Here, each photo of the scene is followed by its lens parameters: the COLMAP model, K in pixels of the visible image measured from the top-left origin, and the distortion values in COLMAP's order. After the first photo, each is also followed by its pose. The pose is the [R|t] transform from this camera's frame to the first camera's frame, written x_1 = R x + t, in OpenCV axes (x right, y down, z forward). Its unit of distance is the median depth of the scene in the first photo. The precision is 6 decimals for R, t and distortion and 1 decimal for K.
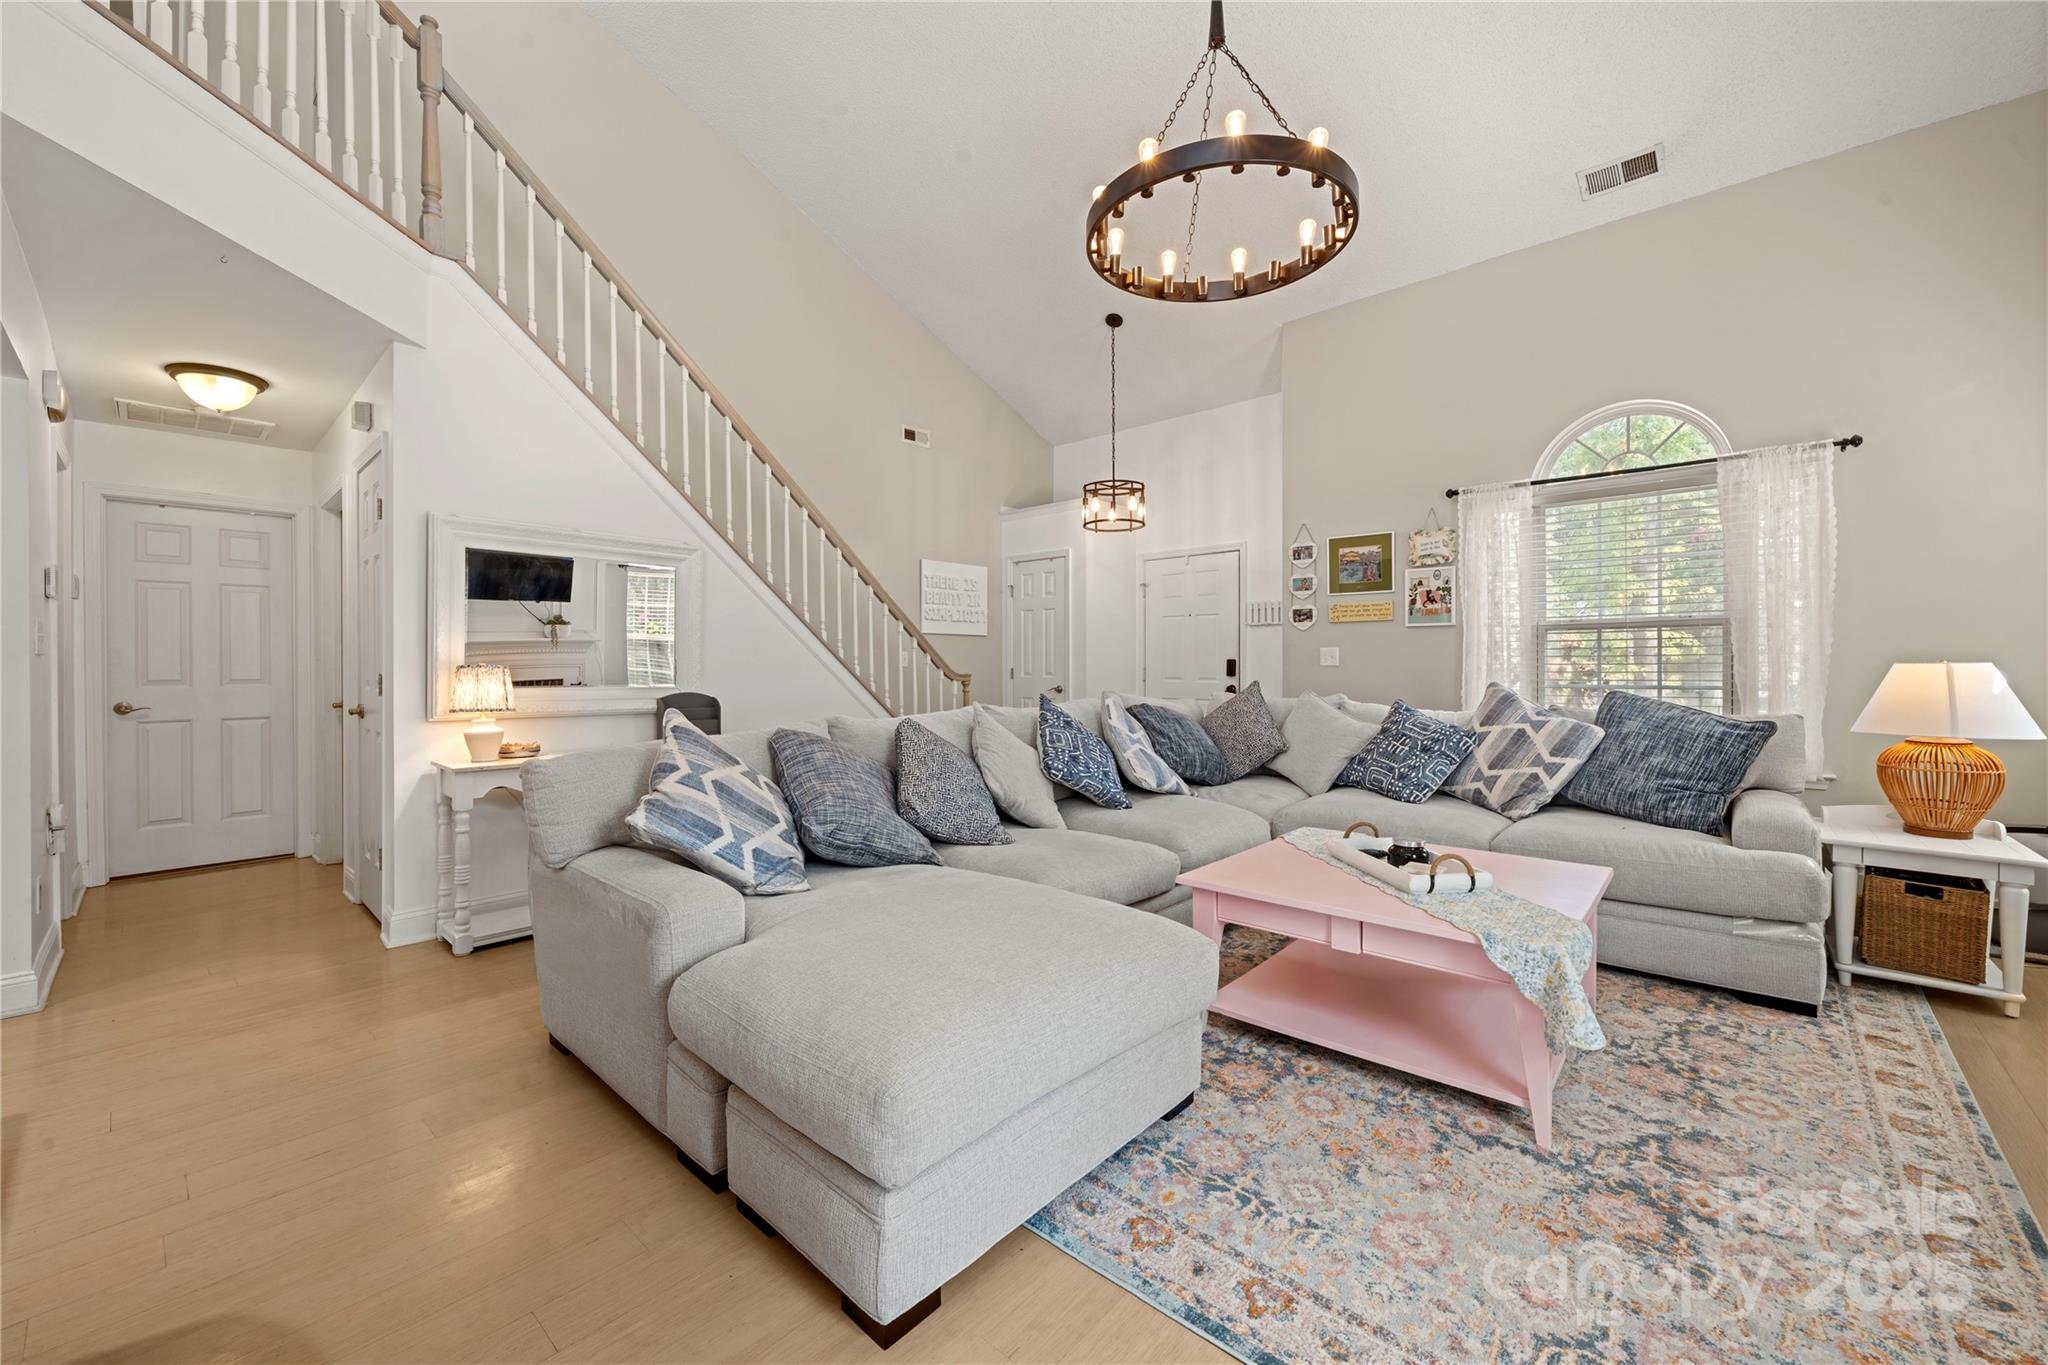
lens RADIAL K [[811.1, 0, 1009.3], [0, 811.1, 666.3], [0, 0, 1]] dist [0.001635, 0.000456]
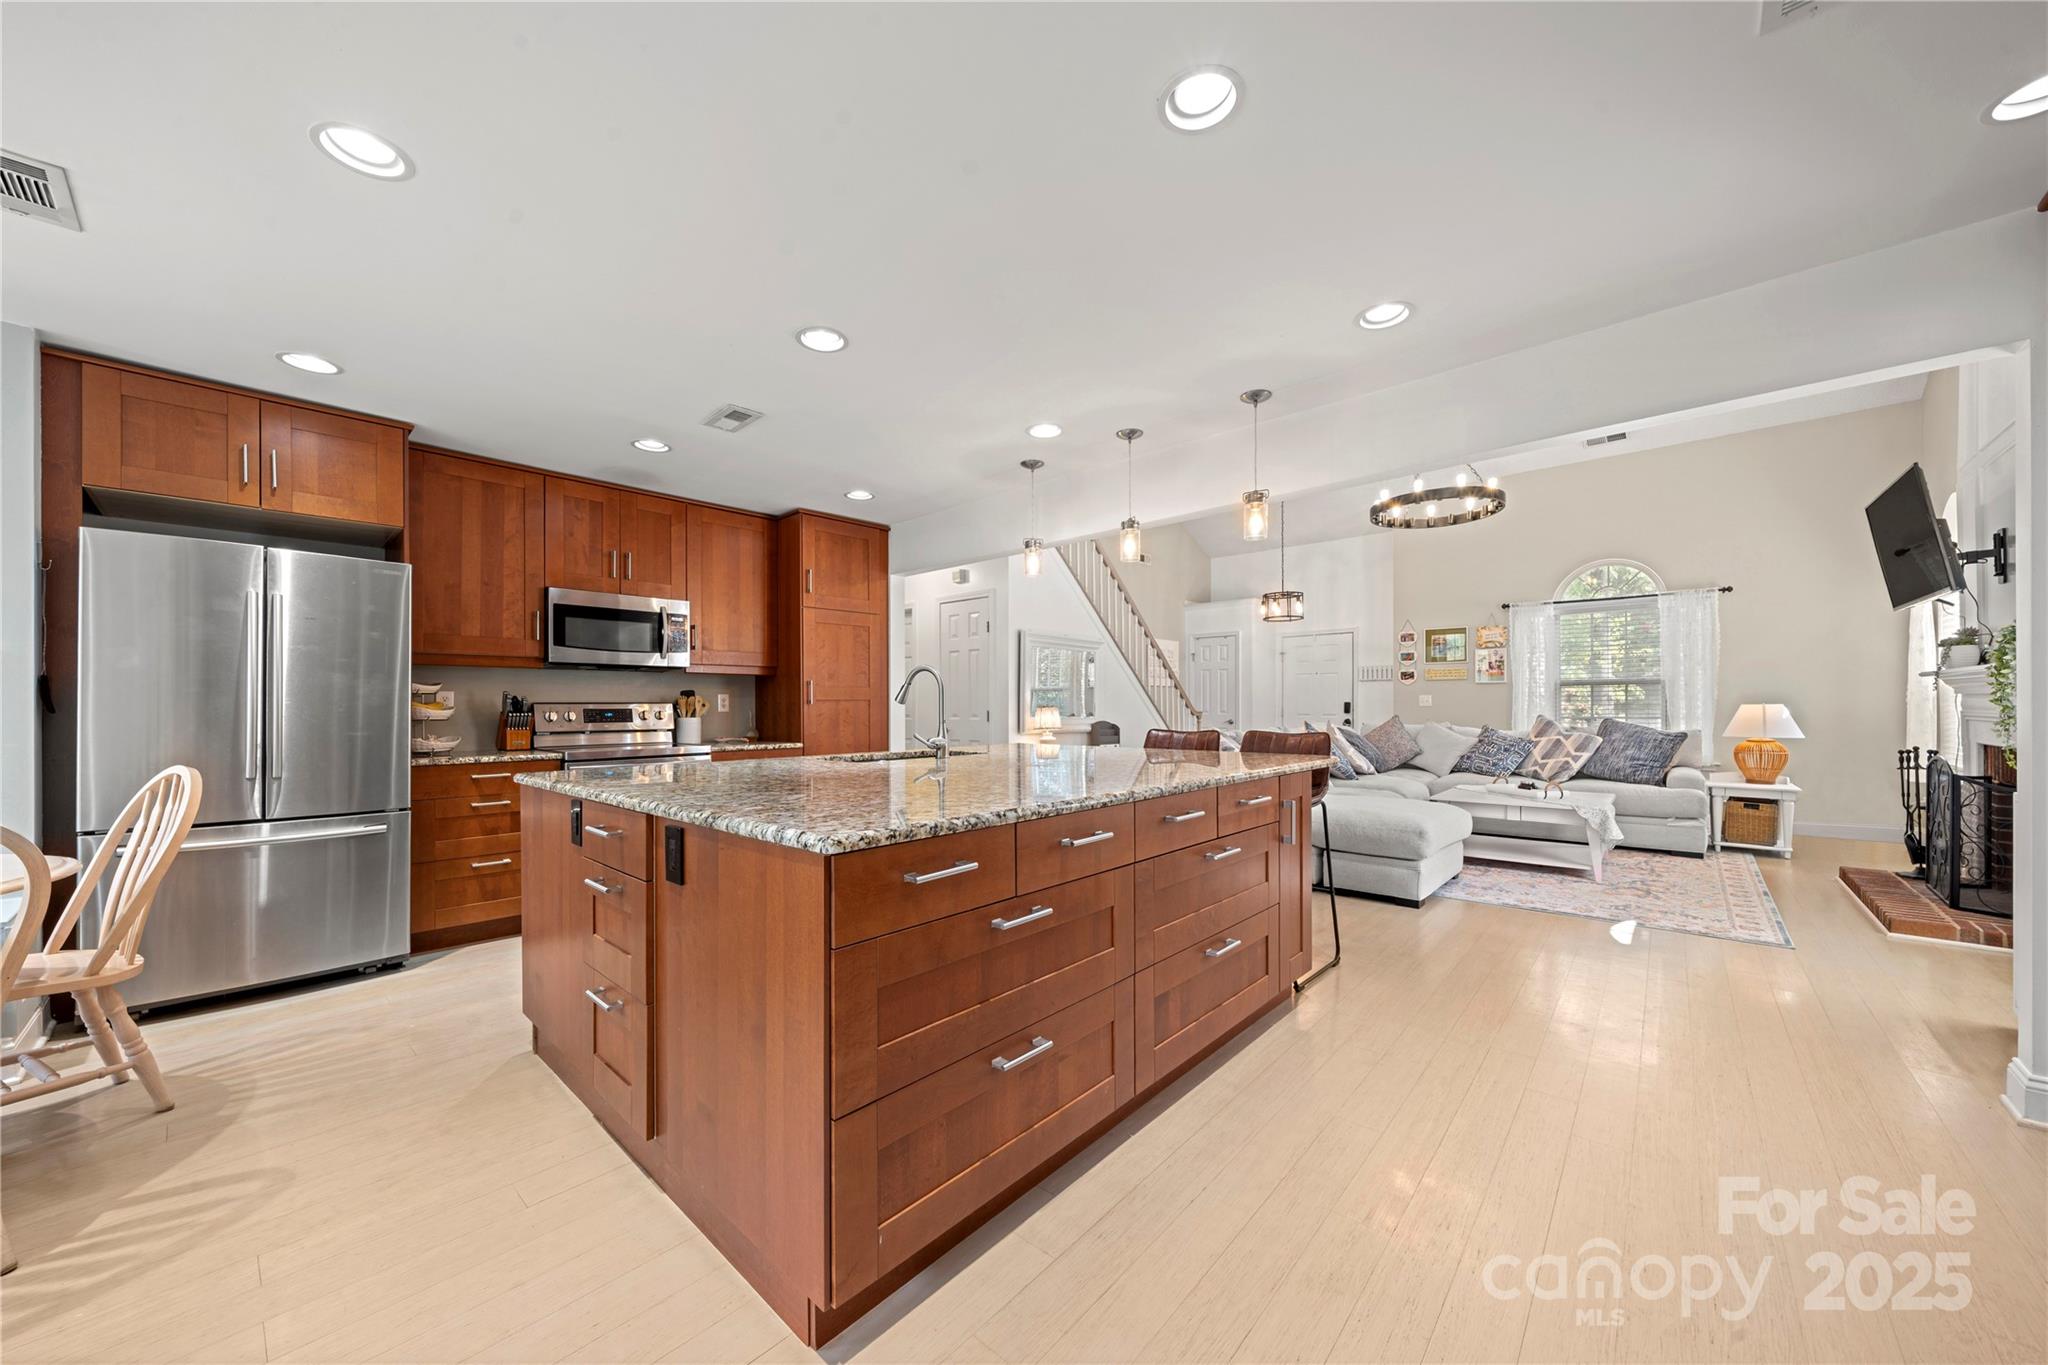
lens RADIAL K [[737.4, 0, 1023.5], [0, 737.4, 709.3], [0, 0, 1]] dist [0.000672, 0.000005]
pose [[0.999919, -0.001111, 0.012696, -0.657729], [0.001099, 0.999999, 0.000952, 0.004486], [-0.012697, -0.000938, 0.999919, -0.731118]]
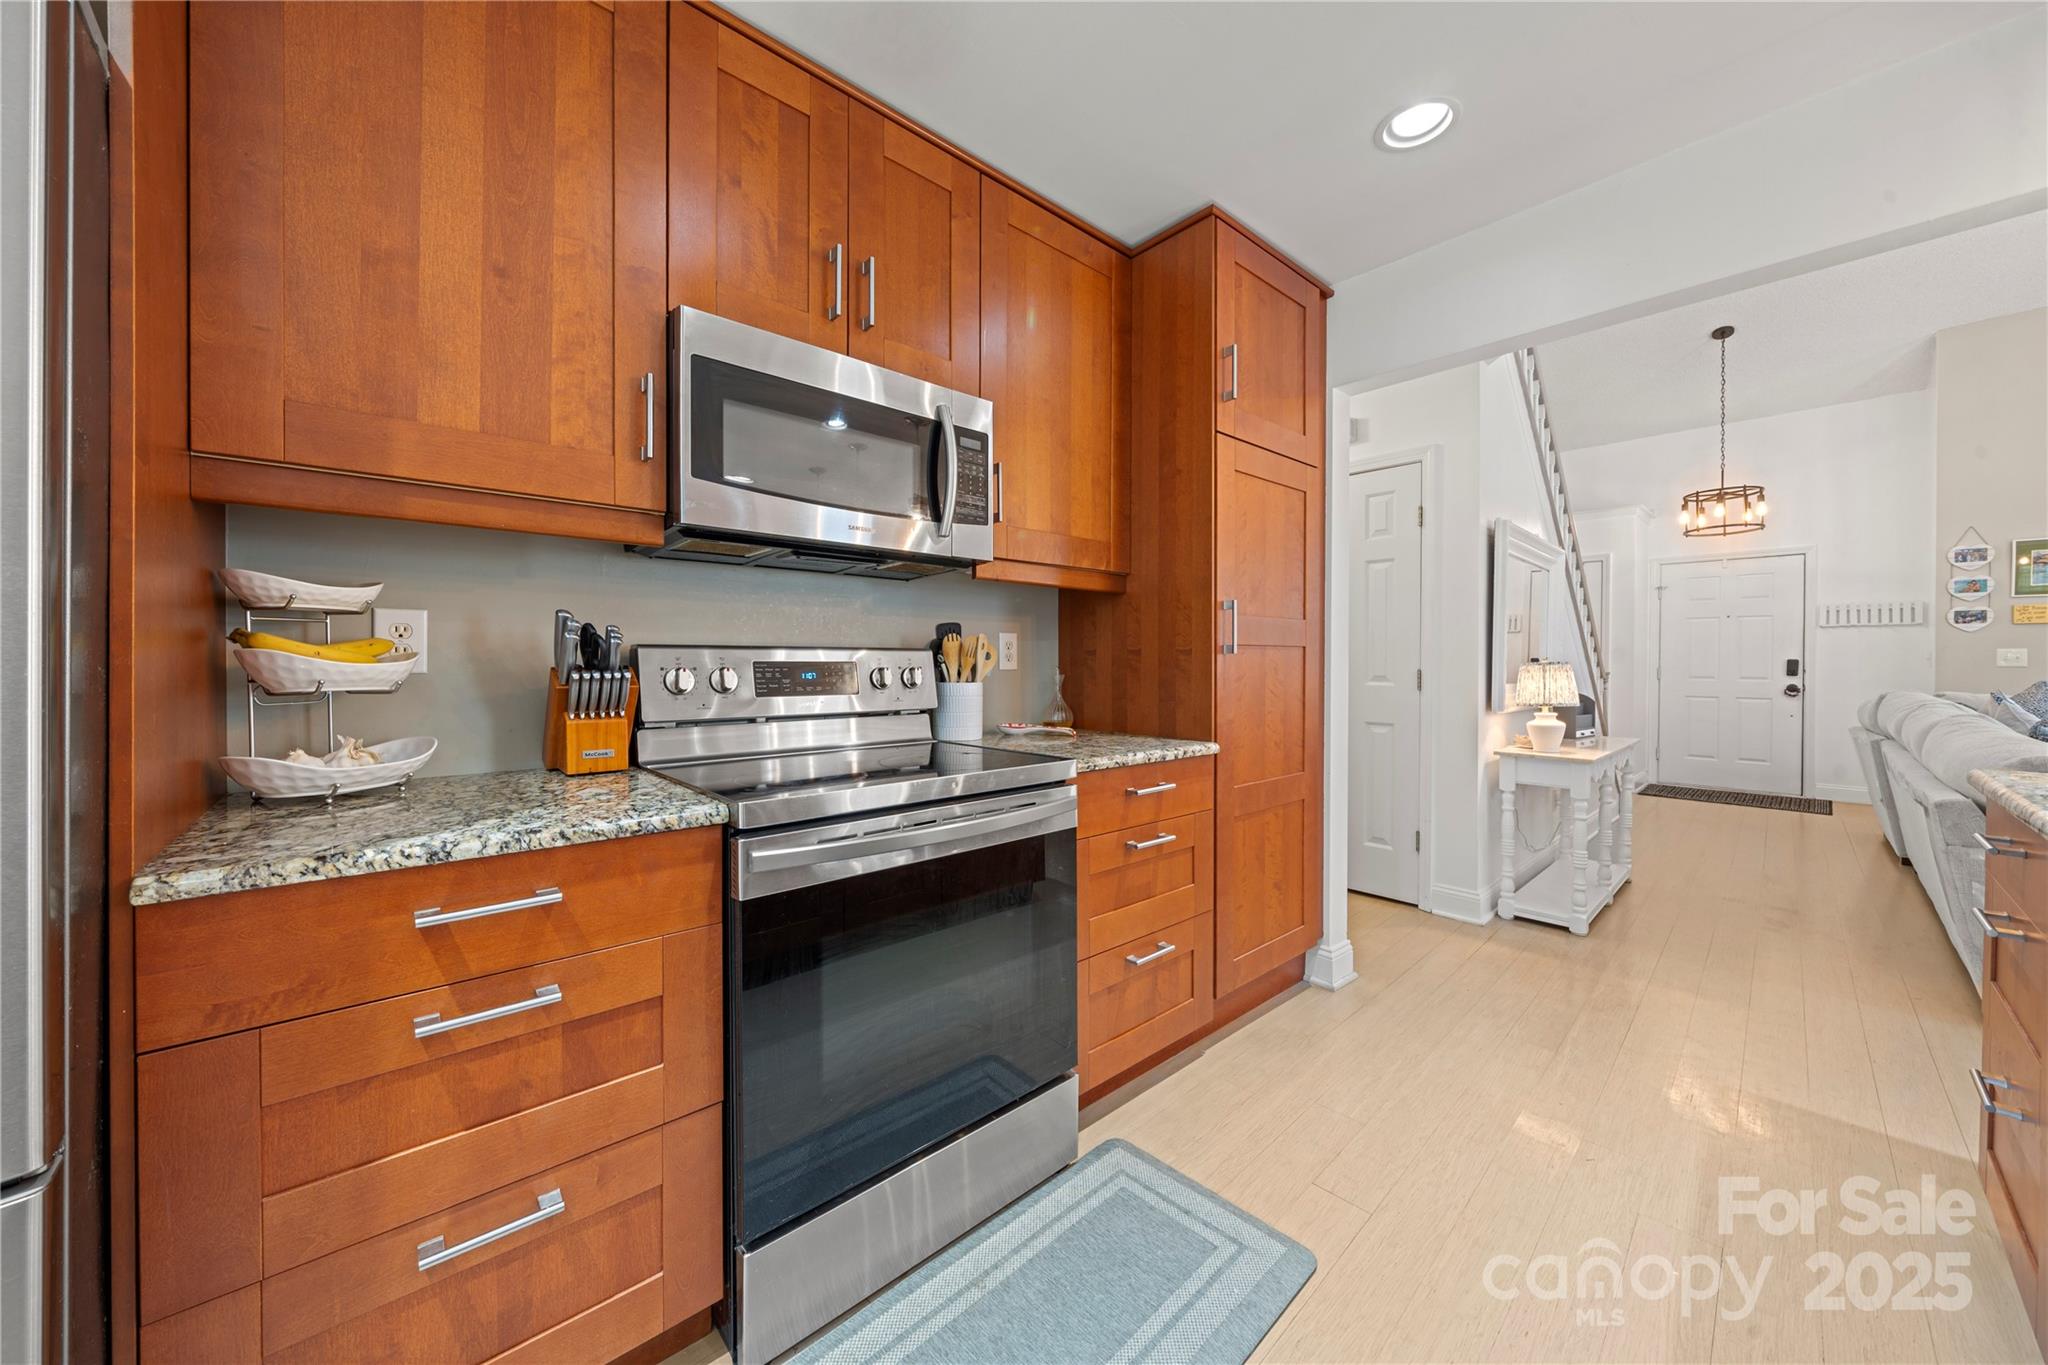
lens RADIAL K [[731.0, 0, 1028.4], [0, 731.0, 674.7], [0, 0, 1]] dist [-0.000193, -0.000088]
pose [[0.997210, 0.006408, -0.074376, -1.131923], [-0.005397, 0.999890, 0.013788, 0.005328], [0.074456, -0.013348, 0.997135, -0.003588]]
